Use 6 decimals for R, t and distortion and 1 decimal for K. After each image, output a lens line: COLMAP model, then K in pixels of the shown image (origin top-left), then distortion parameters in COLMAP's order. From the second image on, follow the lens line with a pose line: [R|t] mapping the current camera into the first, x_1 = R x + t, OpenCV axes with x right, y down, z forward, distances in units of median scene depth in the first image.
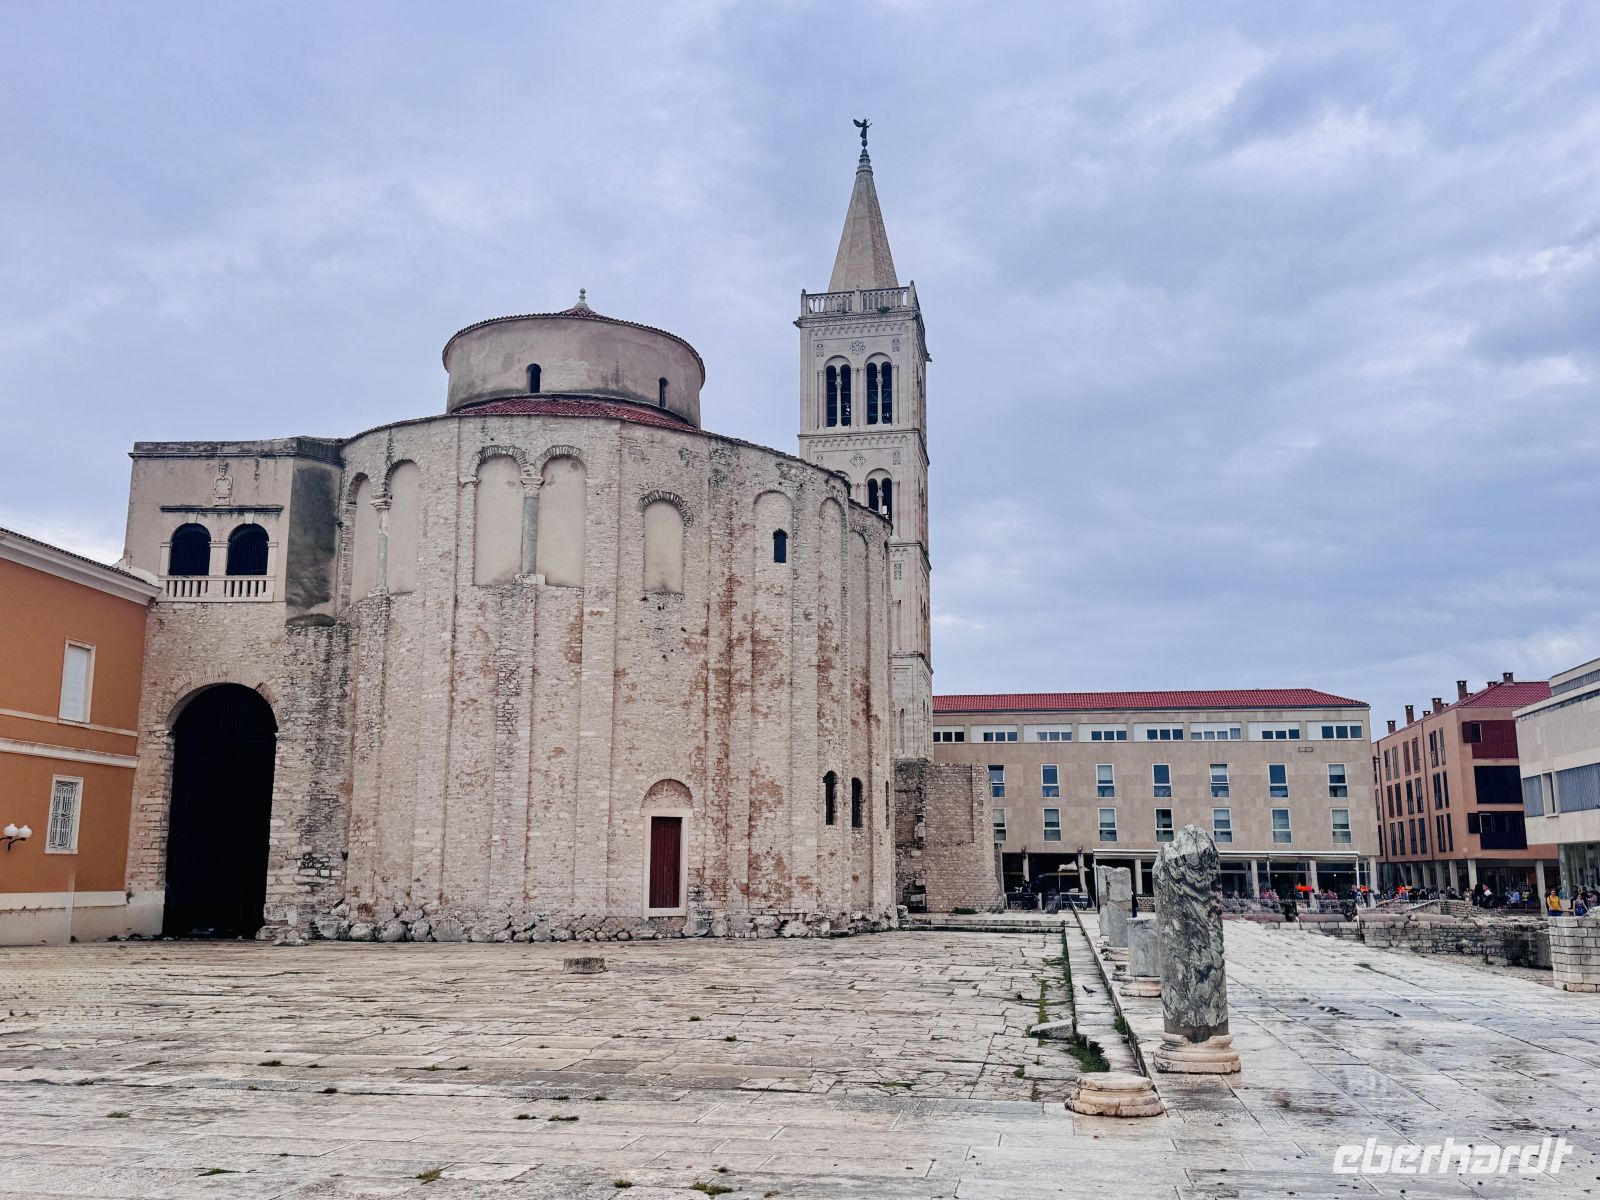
lens RADIAL K [[1514.2, 0, 800.0], [0, 1514.2, 600.0], [0, 0, 1]] dist [0.186669, -0.511046]
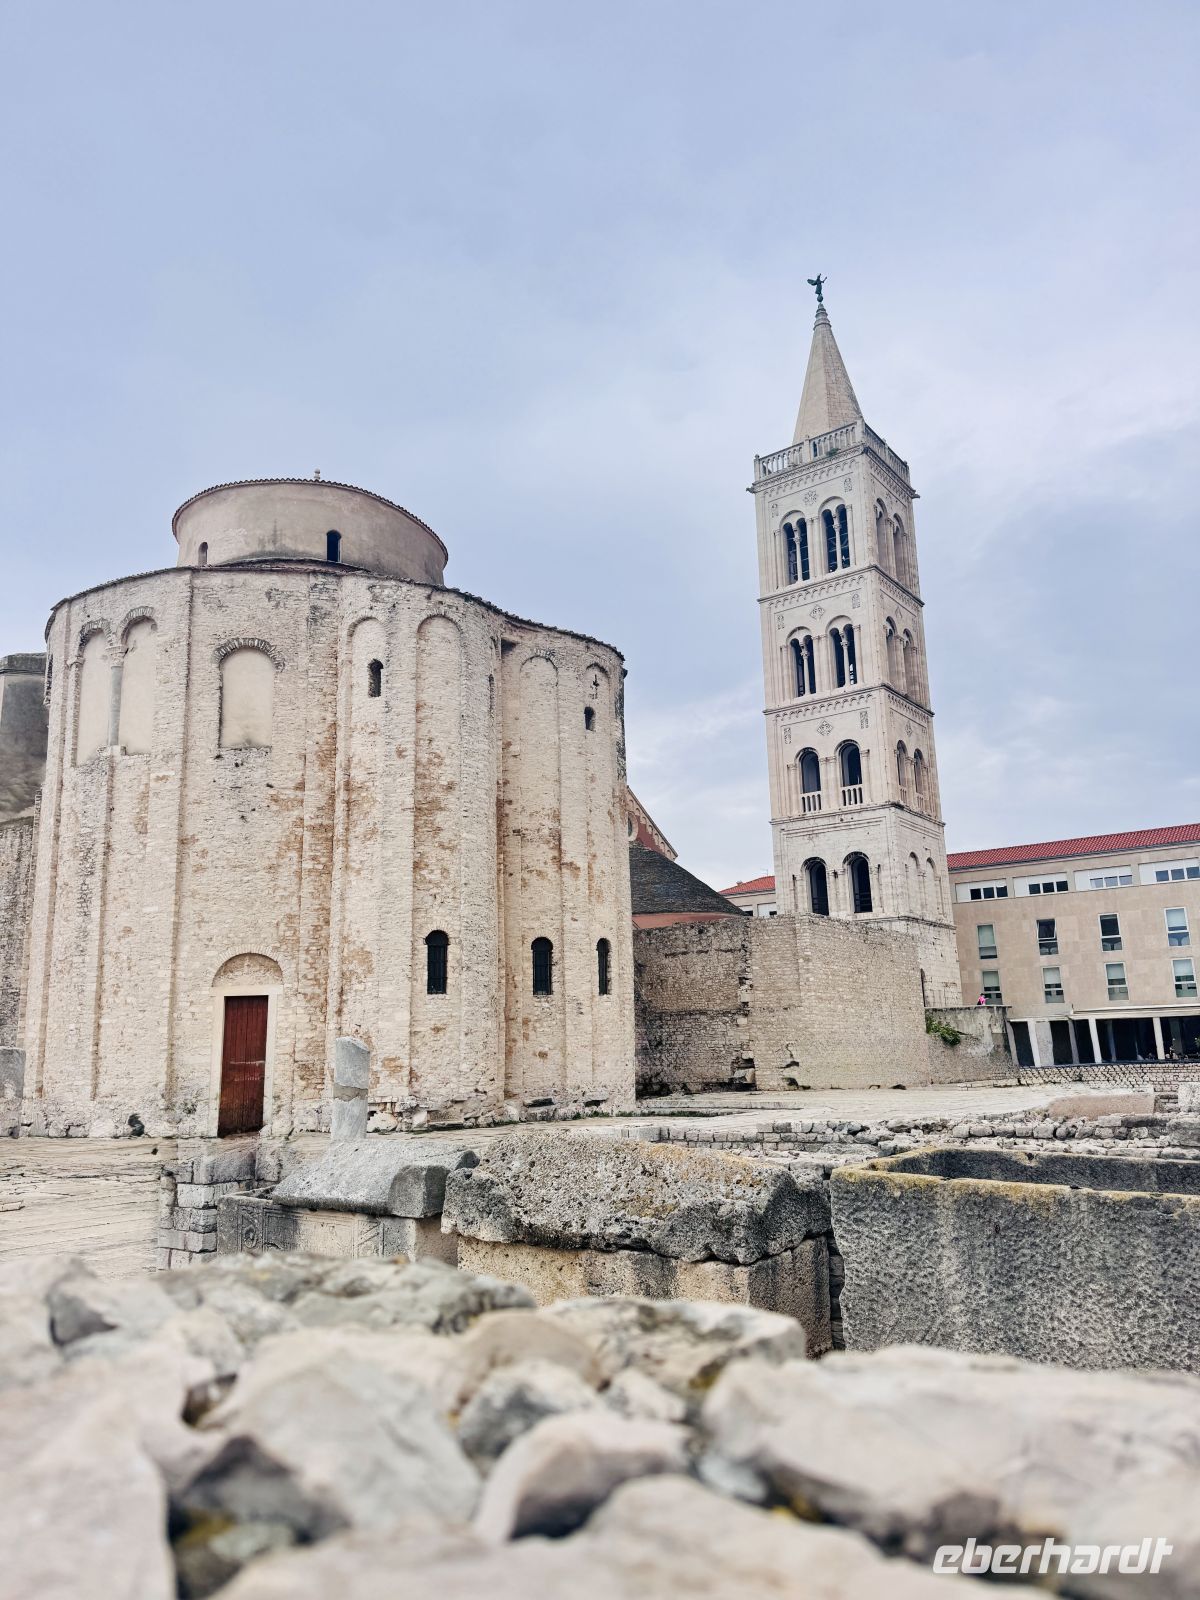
lens RADIAL K [[1166.7, 0, 600.0], [0, 1166.7, 800.0], [0, 0, 1]] dist [0.209031, -0.499767]
pose [[0.882051, -0.123983, -0.454549, 0.406750], [0.111130, 0.992282, -0.055007, 0.086991], [0.457861, -0.001995, 0.889022, 0.462374]]
